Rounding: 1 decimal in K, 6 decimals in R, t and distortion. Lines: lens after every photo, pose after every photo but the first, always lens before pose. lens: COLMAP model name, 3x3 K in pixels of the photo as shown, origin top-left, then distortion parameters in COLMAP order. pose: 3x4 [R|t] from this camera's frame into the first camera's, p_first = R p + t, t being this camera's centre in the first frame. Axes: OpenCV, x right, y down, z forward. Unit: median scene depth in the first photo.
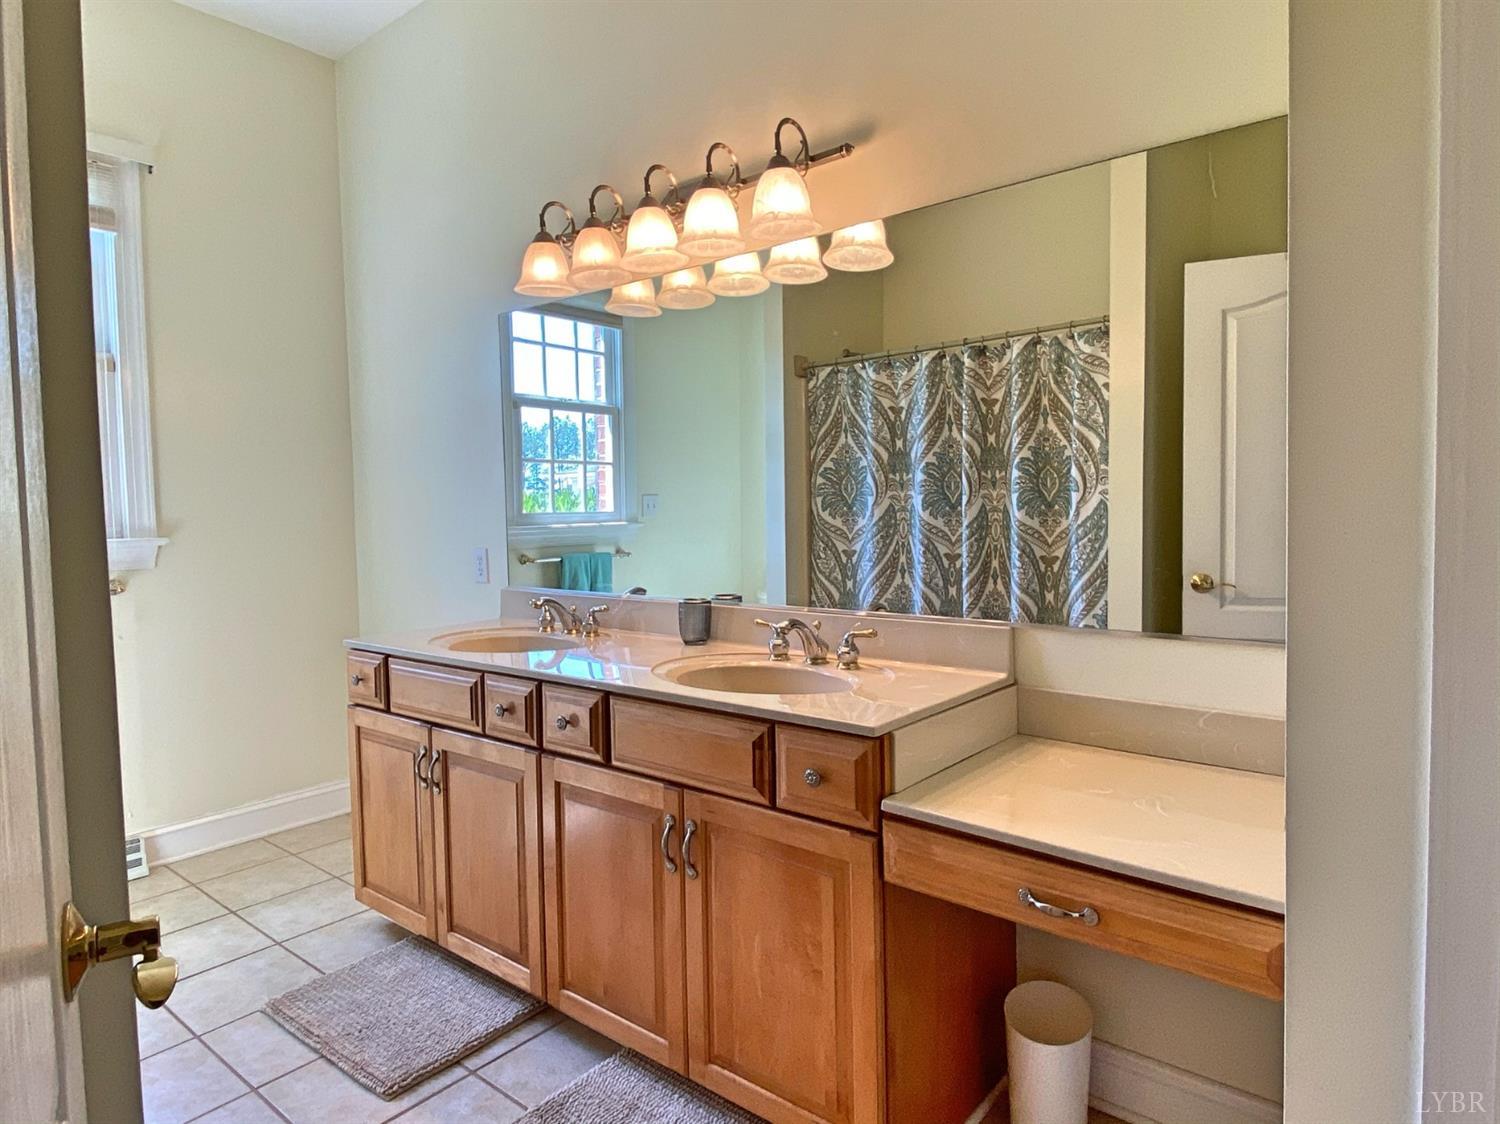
lens RADIAL K [[913.3, 0, 755.1], [0, 913.3, 552.9], [0, 0, 1]] dist [0.020961, -0.016514]
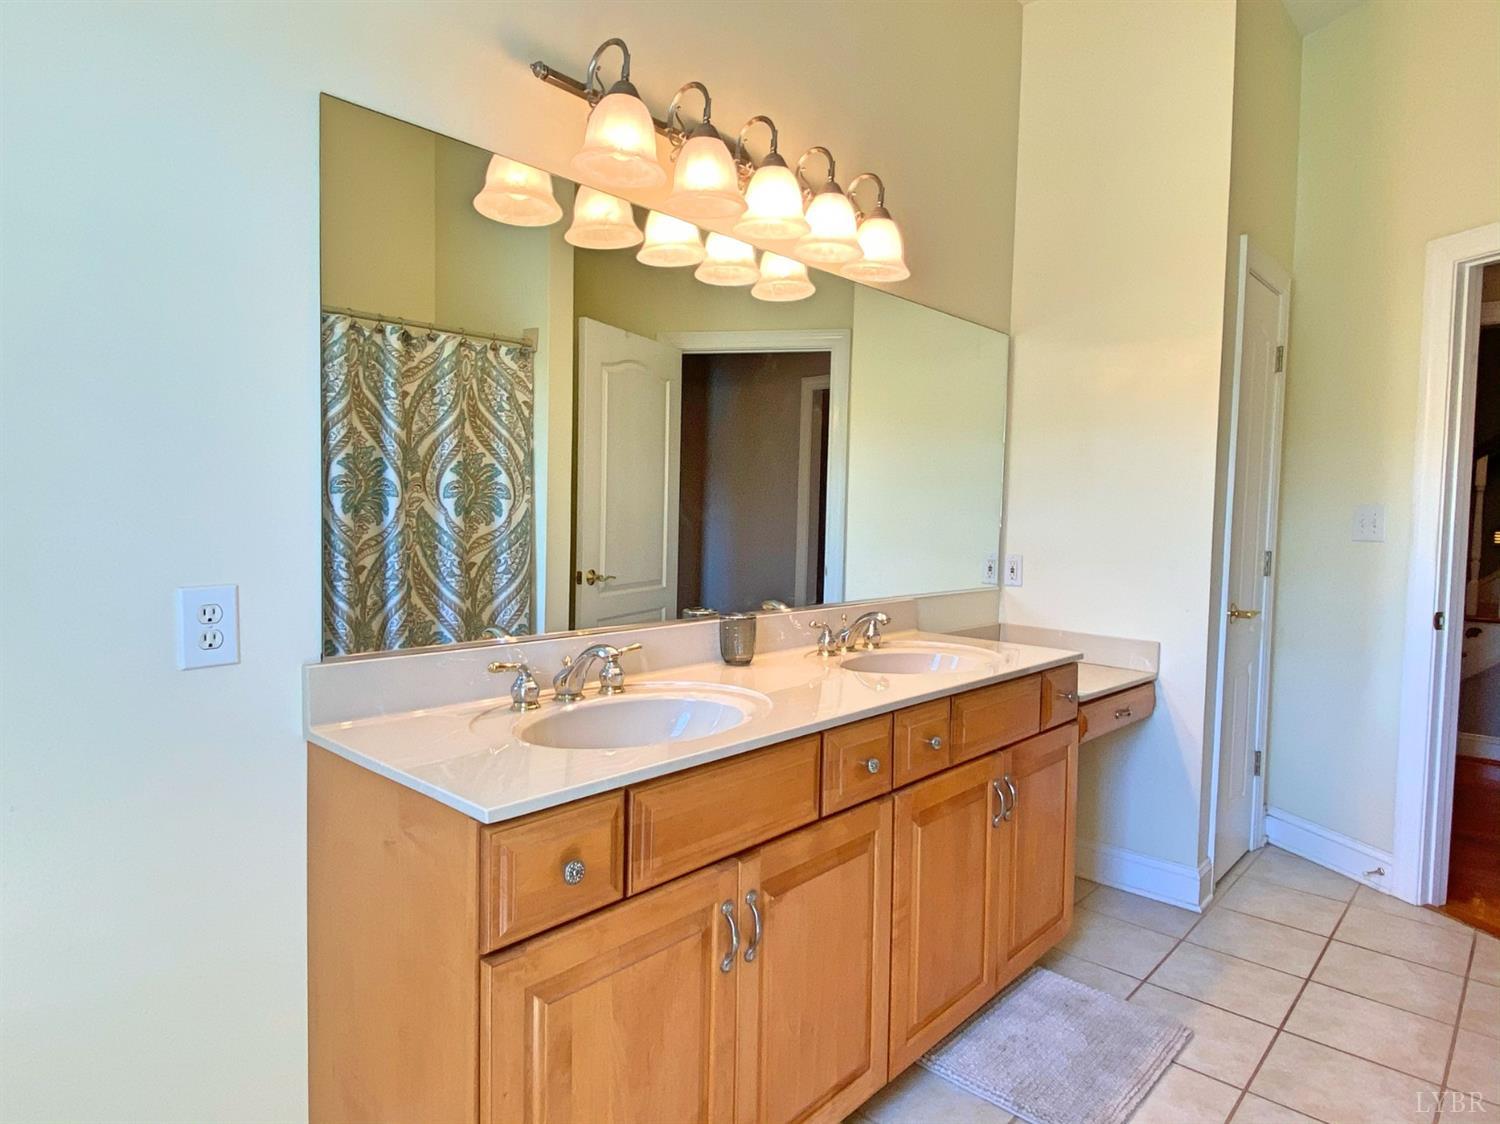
lens RADIAL K [[913.3, 0, 755.3], [0, 913.3, 565.6], [0, 0, 1]] dist [0.020961, -0.016514]
pose [[0.022350, -0.043286, 0.998813, -0.693626], [0.031183, 0.998606, 0.042580, -0.026894], [-0.999264, 0.030194, 0.023669, 0.692112]]
